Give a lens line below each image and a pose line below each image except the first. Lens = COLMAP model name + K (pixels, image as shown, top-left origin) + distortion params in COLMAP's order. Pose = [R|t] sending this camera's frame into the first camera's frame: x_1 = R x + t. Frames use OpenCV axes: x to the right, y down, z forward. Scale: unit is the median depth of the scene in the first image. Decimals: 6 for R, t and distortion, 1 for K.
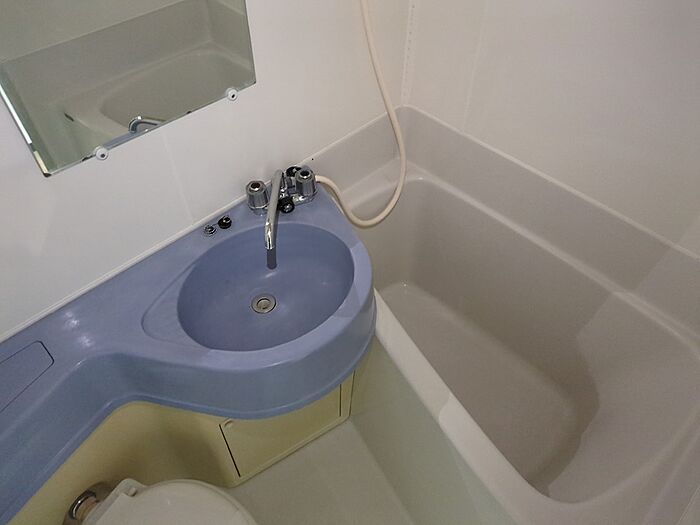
lens RADIAL K [[535.9, 0, 339.5], [0, 535.9, 251.6], [0, 0, 1]] dist [0.010171, -0.004446]
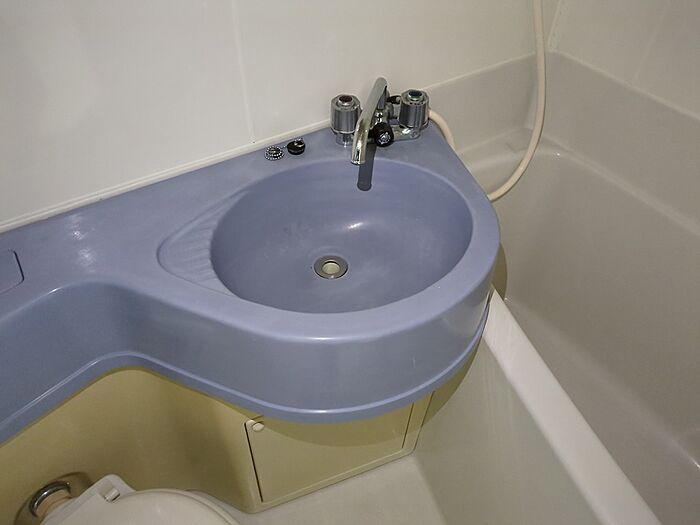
lens RADIAL K [[535.9, 0, 339.5], [0, 535.9, 251.6], [0, 0, 1]] dist [0.010171, -0.004446]
pose [[0.981699, 0.145326, -0.123075, -0.046258], [-0.151719, 0.987434, -0.044218, 0.109436], [0.115103, 0.062082, 0.991412, 0.295977]]
